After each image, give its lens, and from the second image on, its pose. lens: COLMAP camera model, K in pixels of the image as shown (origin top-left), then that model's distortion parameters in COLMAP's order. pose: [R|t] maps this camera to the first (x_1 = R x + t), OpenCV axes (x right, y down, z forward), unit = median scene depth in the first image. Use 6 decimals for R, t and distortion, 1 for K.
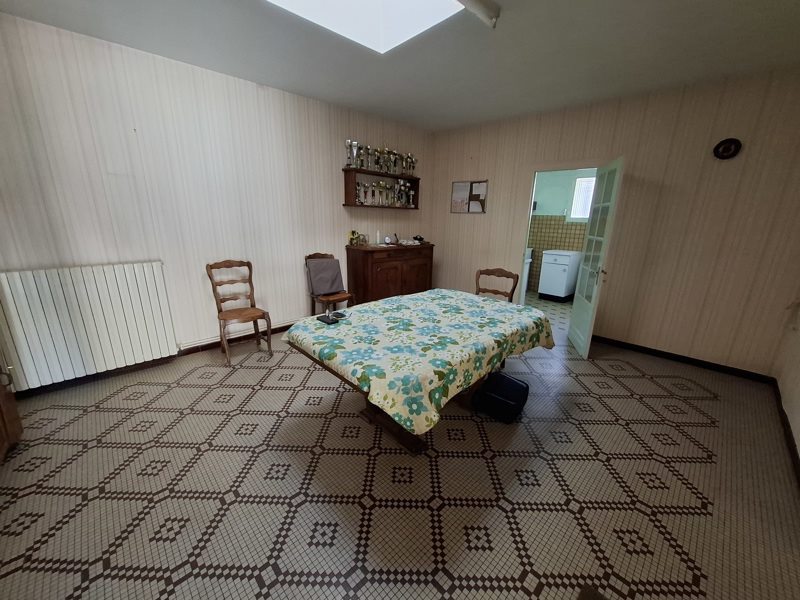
lens RADIAL K [[314.0, 0, 399.7], [0, 314.0, 303.2], [0, 0, 1]] dist [0.000152, 0.000007]
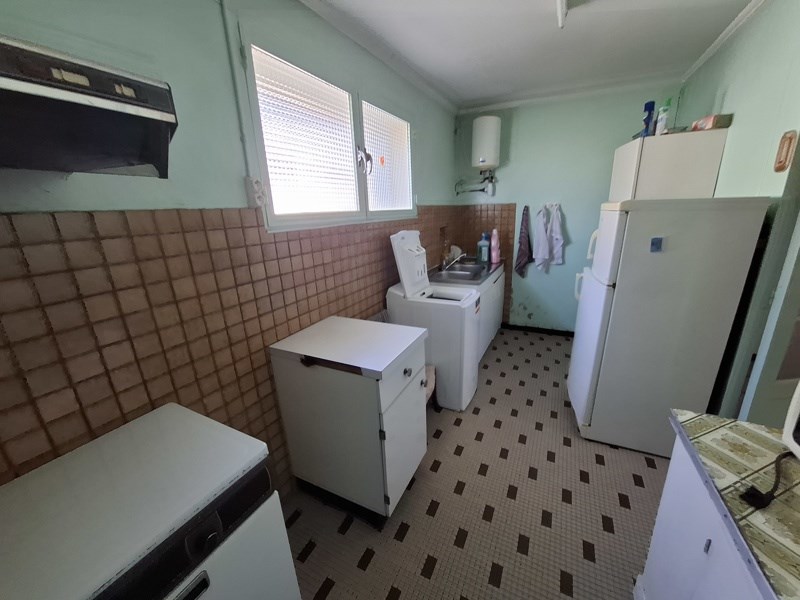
lens RADIAL K [[314.0, 0, 402.3], [0, 314.0, 300.9], [0, 0, 1]] dist [0.000152, 0.000007]
pose [[-0.339633, -0.275270, 0.899375, 0.259440], [0.277236, 0.884434, 0.375390, -0.270186], [-0.898771, 0.376834, -0.224068, 0.970667]]
